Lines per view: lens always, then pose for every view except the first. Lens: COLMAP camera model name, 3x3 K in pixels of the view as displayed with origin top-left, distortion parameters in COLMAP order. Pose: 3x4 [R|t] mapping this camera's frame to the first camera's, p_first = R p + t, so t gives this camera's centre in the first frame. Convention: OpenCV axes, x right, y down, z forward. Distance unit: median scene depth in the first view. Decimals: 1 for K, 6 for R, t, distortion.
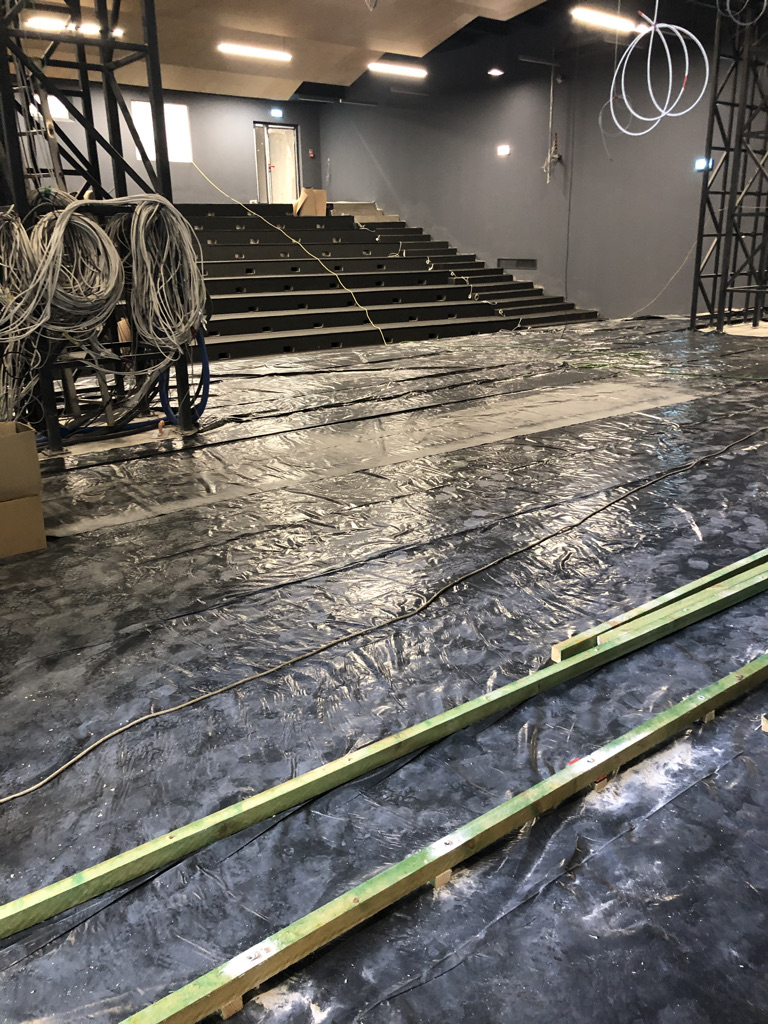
lens RADIAL K [[848.7, 0, 399.9], [0, 848.7, 509.7], [0, 0, 1]] dist [0.025477, -0.039433]
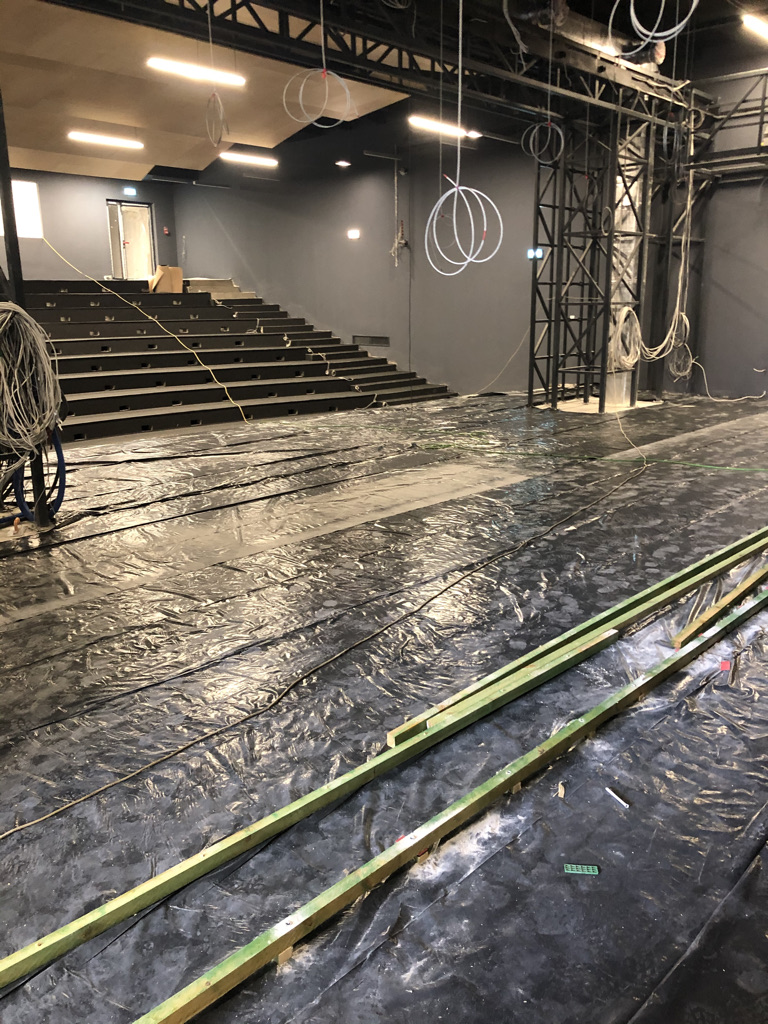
lens RADIAL K [[848.7, 0, 399.9], [0, 848.7, 509.7], [0, 0, 1]] dist [0.025477, -0.039433]
pose [[0.987537, -0.032041, 0.154094, 0.022296], [0.042742, 0.996861, -0.066640, -0.045388], [-0.151475, 0.072396, 0.985806, -0.108878]]
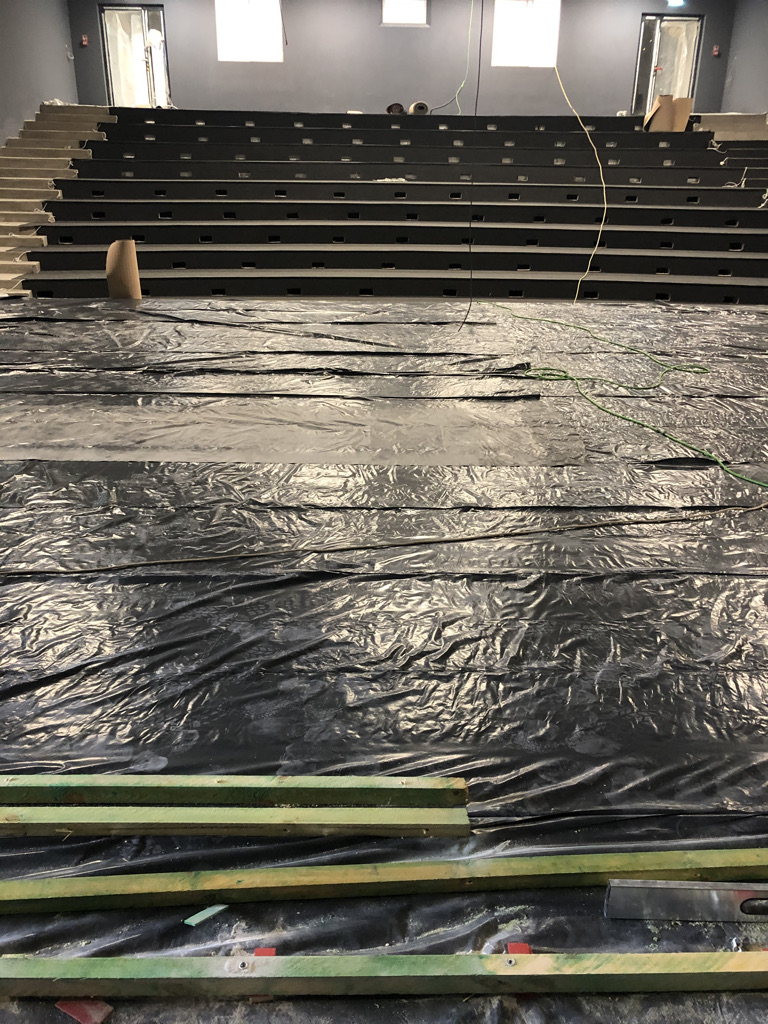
lens RADIAL K [[870.4, 0, 384.0], [0, 870.4, 512.0], [0, 0, 1]] dist [-0.006327, -0.014367]
pose [[0.794728, 0.250664, -0.552788, 1.220050], [-0.206293, 0.968074, 0.142395, -0.327888], [0.570833, 0.000871, 0.821066, 0.982003]]
